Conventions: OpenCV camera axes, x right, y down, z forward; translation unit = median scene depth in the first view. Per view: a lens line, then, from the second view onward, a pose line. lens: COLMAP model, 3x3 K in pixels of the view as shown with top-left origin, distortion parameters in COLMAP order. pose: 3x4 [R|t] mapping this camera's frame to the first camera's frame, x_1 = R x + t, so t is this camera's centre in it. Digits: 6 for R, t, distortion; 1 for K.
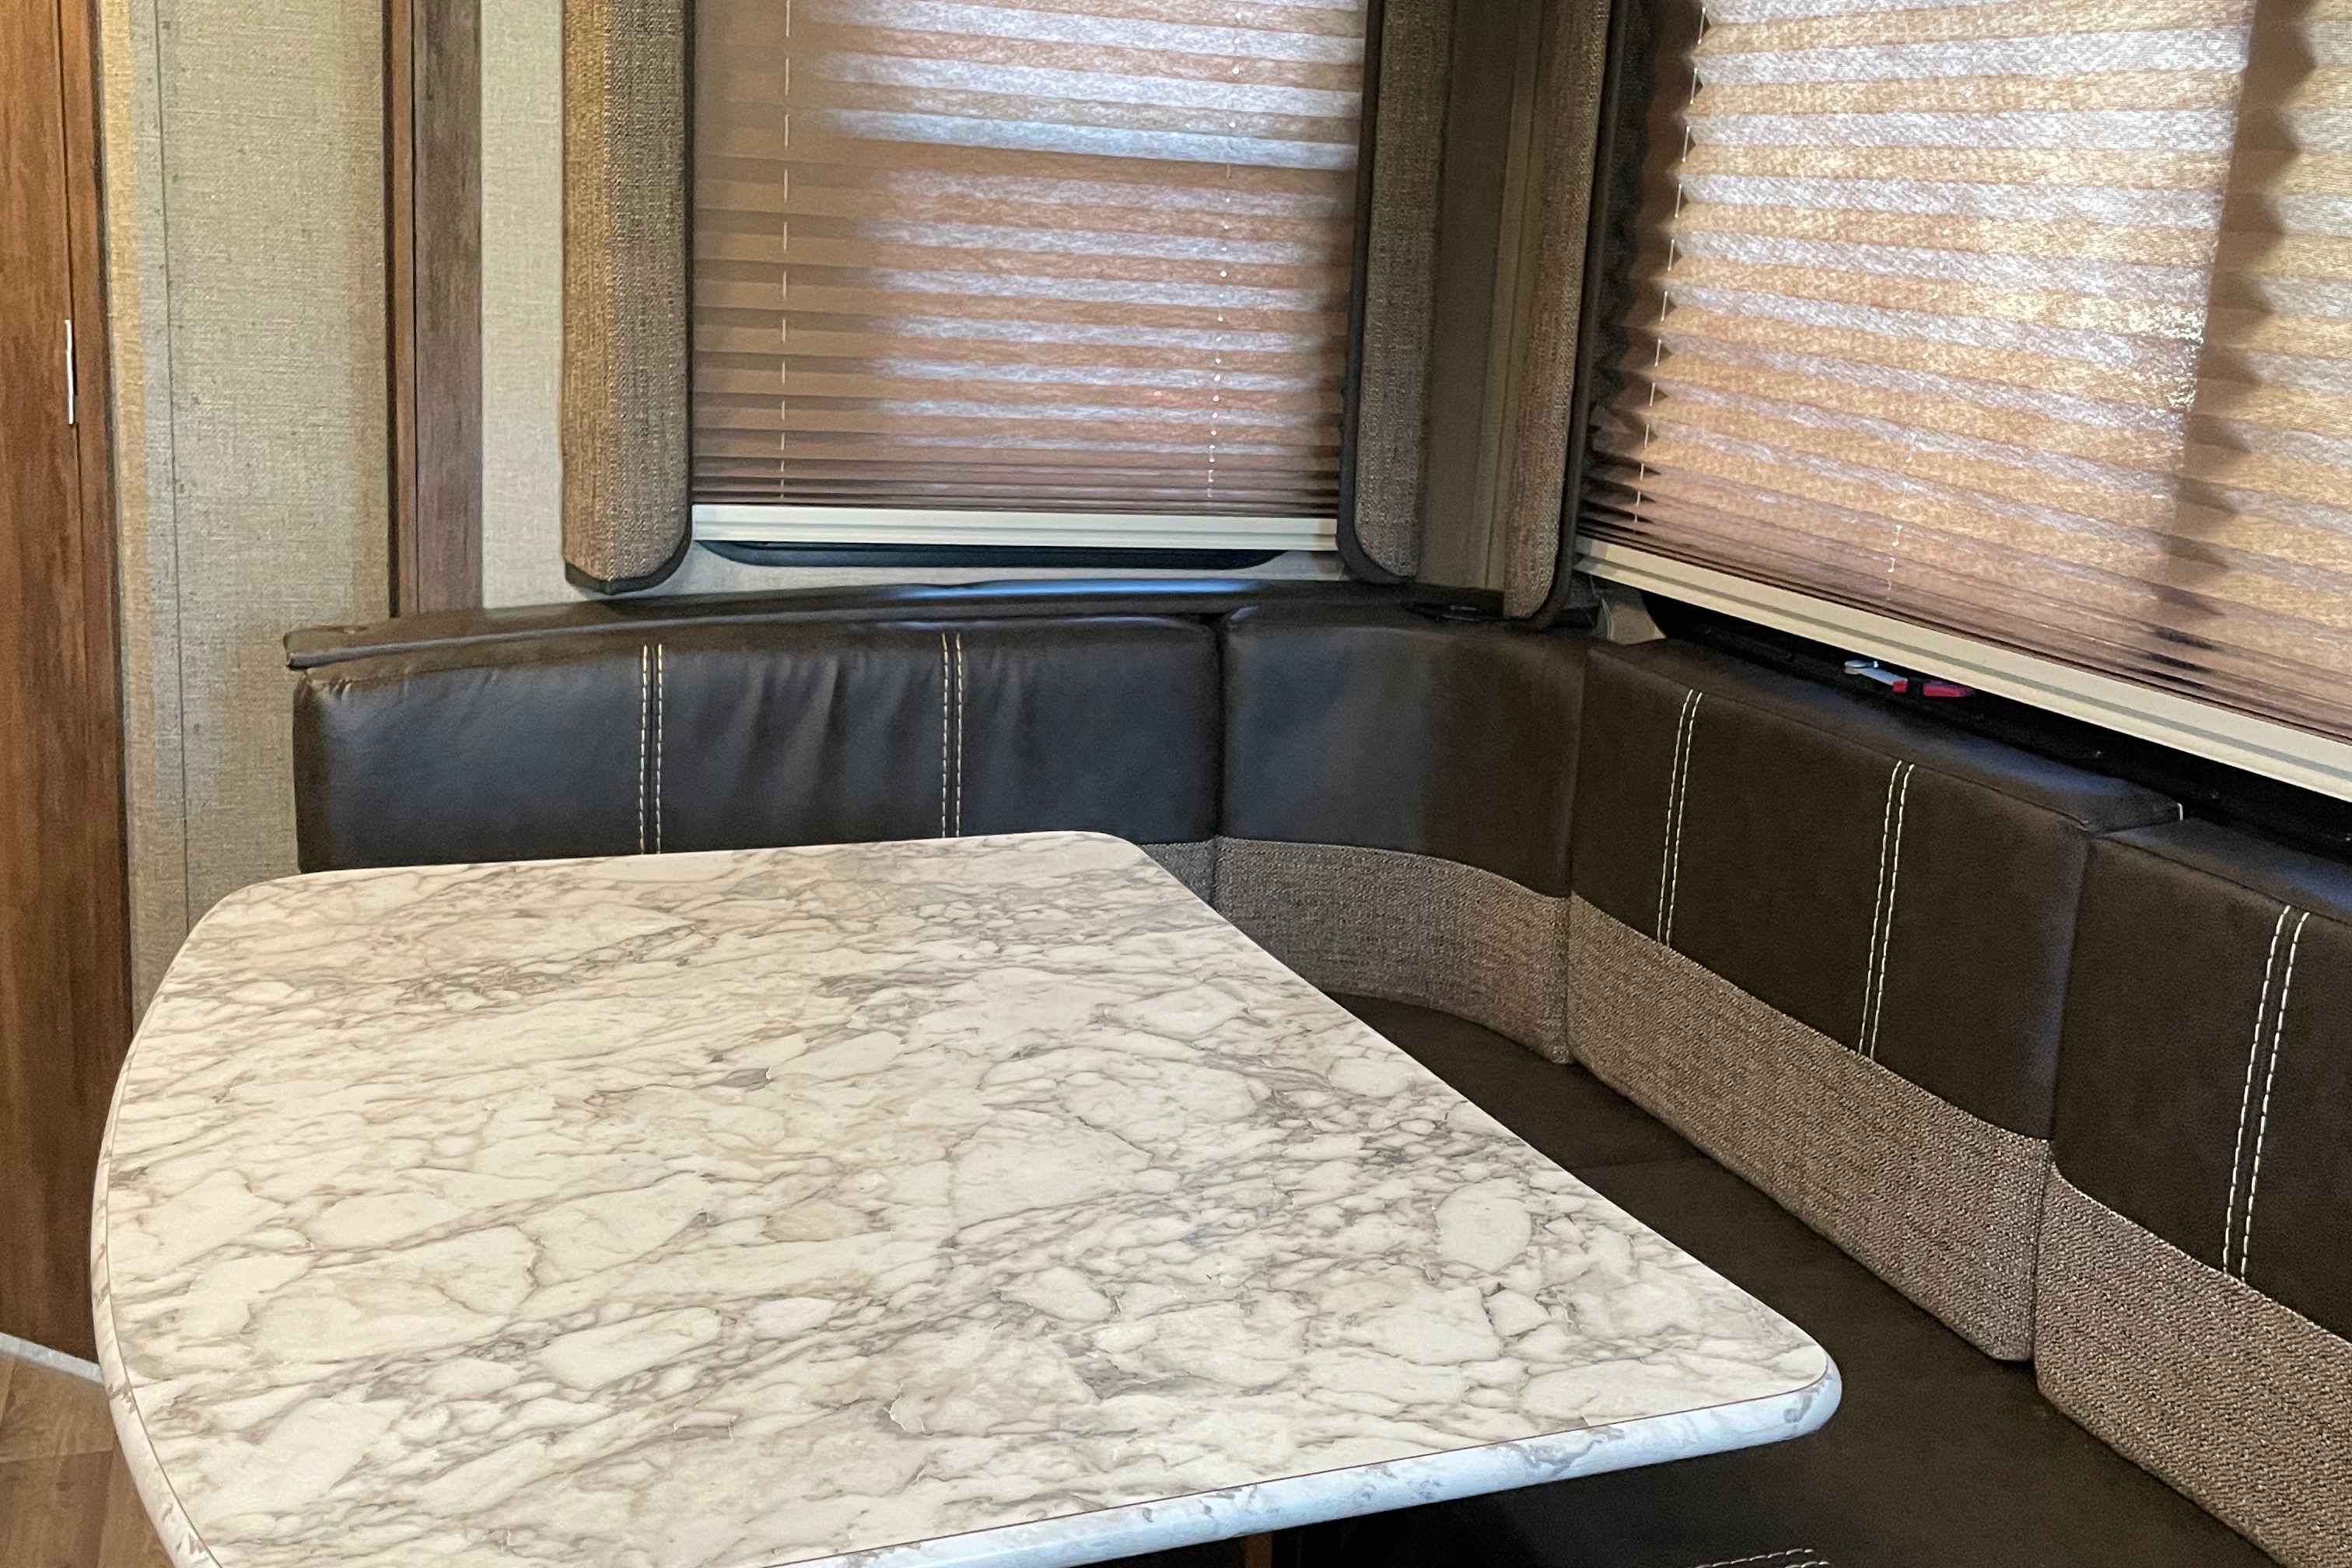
lens RADIAL K [[2354.2, 0, 1176.8], [0, 2354.2, 779.8], [0, 0, 1]] dist [0.015972, 0.000000]
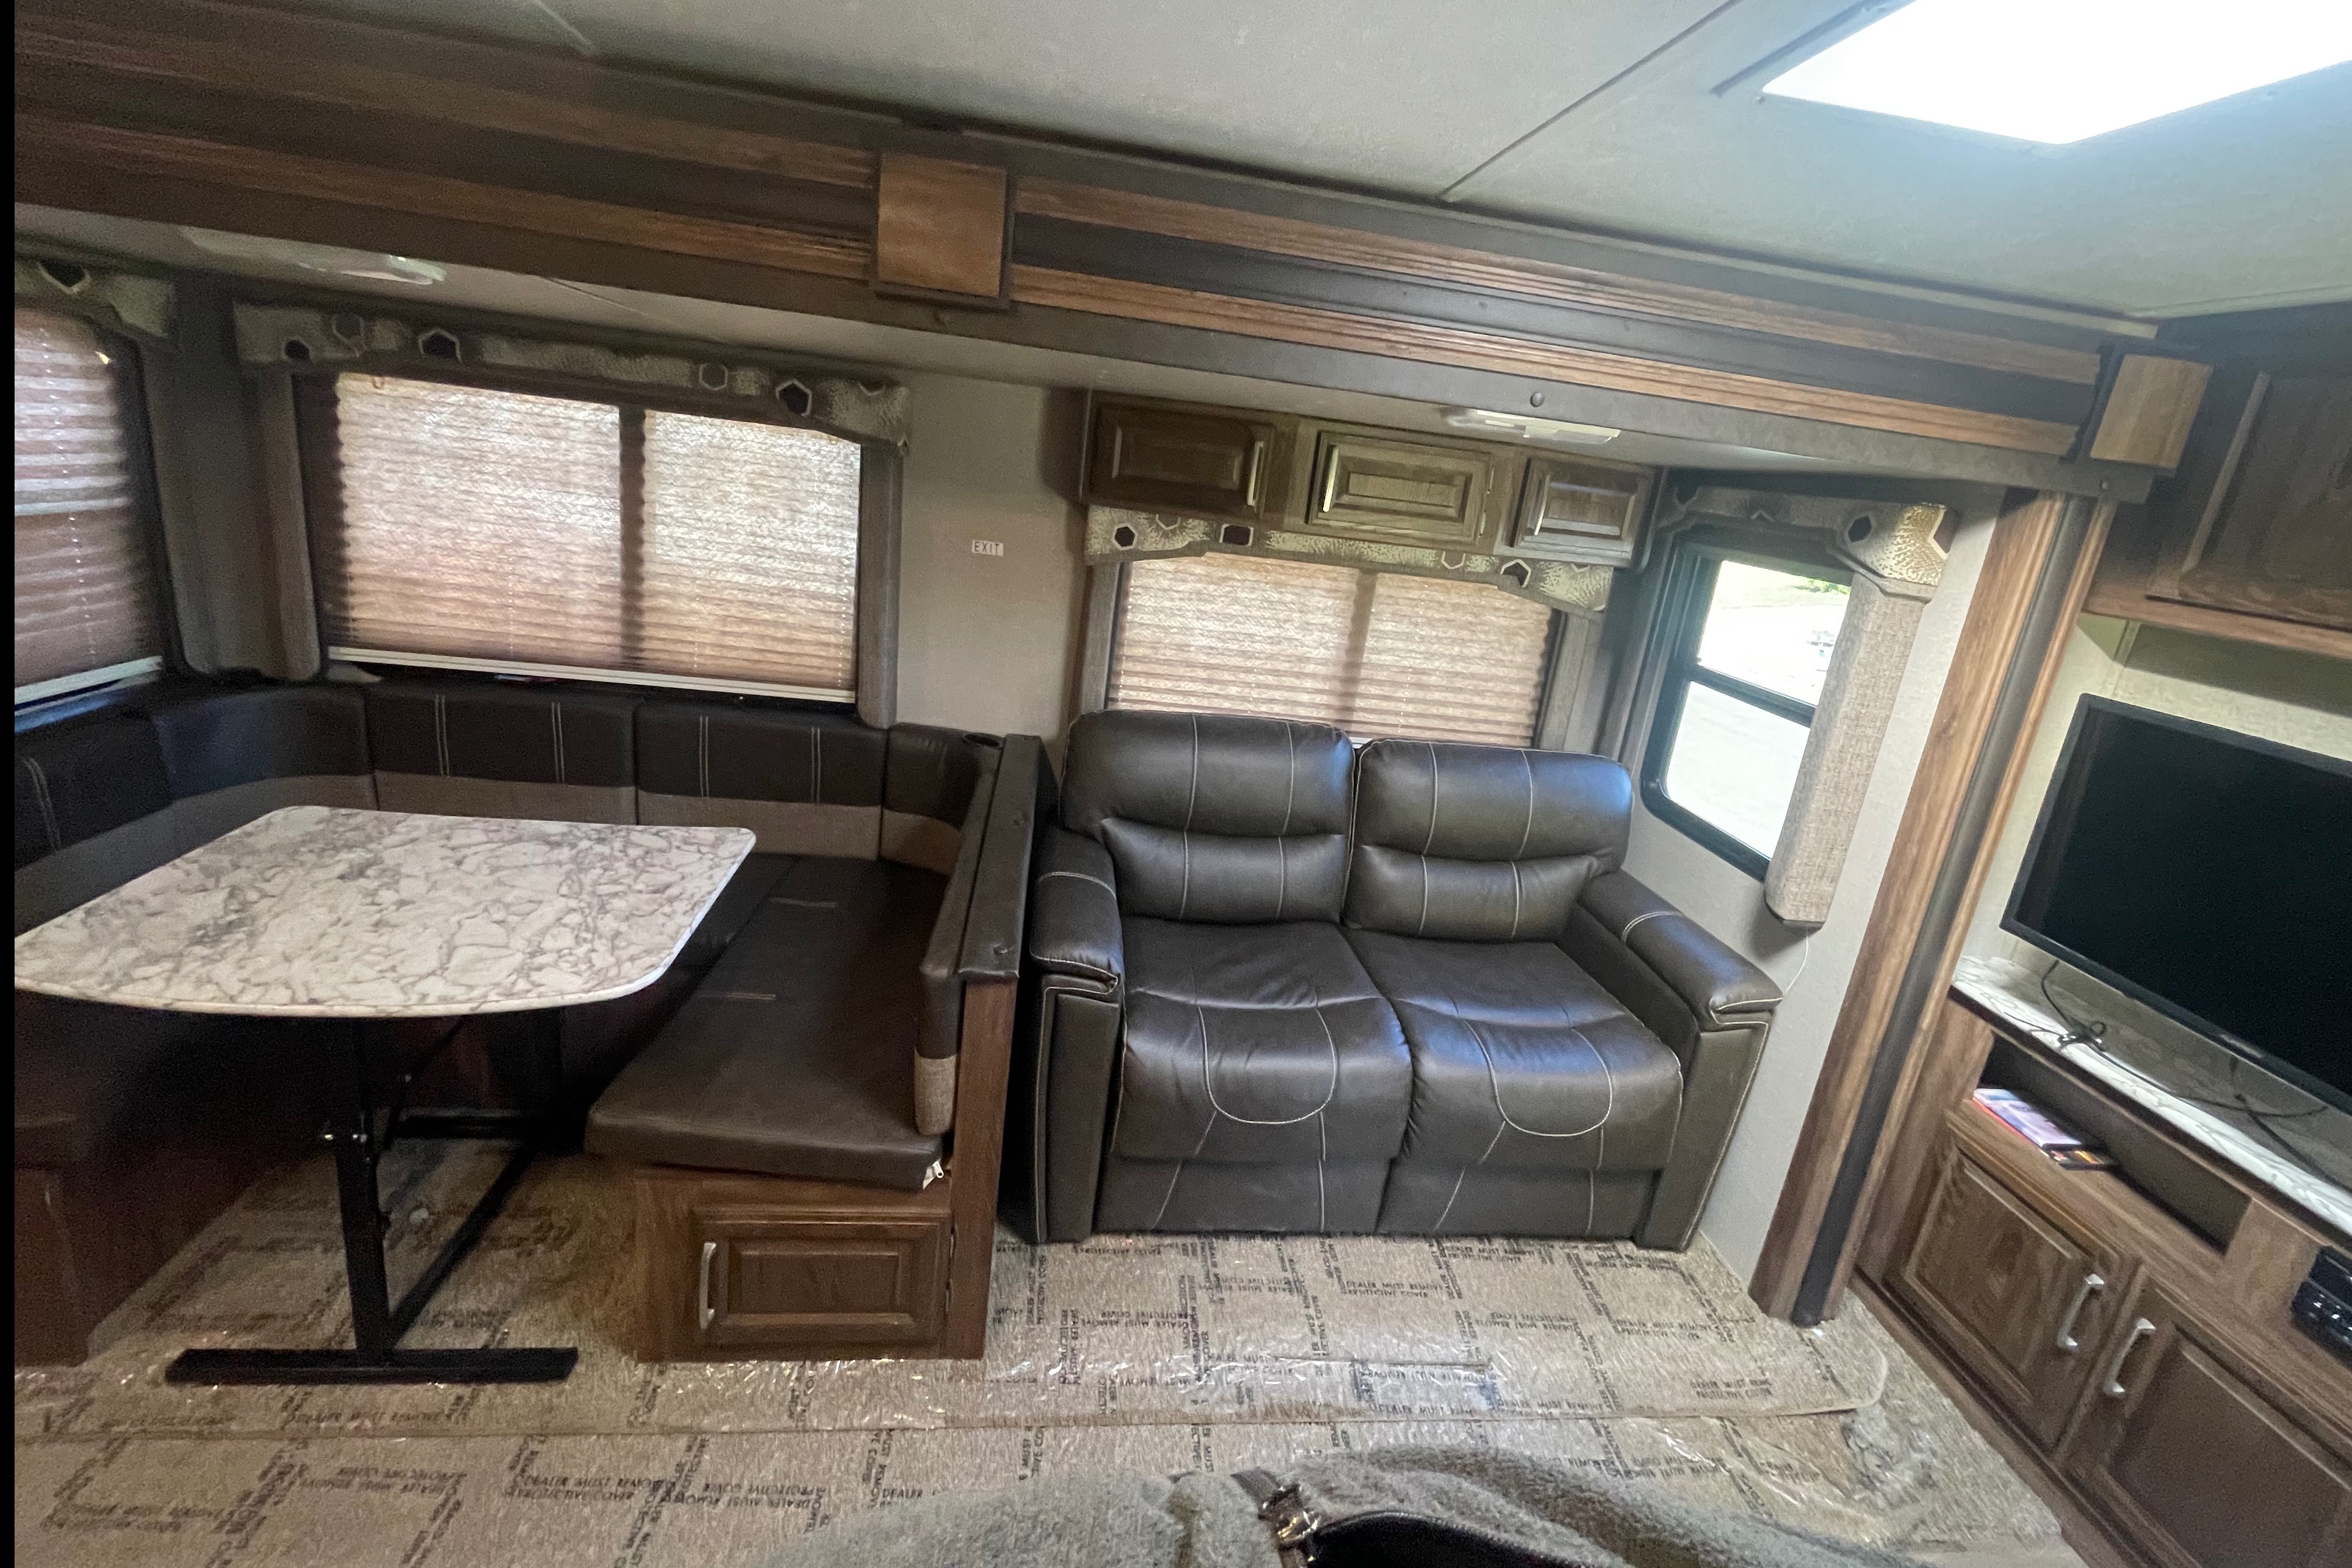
lens RADIAL K [[945.6, 0, 1166.3], [0, 945.6, 784.8], [0, 0, 1]] dist [0.005311, -0.000176]
pose [[0.256969, -0.350066, 0.900789, -0.870732], [0.121027, 0.936408, 0.329383, -0.277989], [-0.958812, 0.024379, 0.282995, -0.324393]]
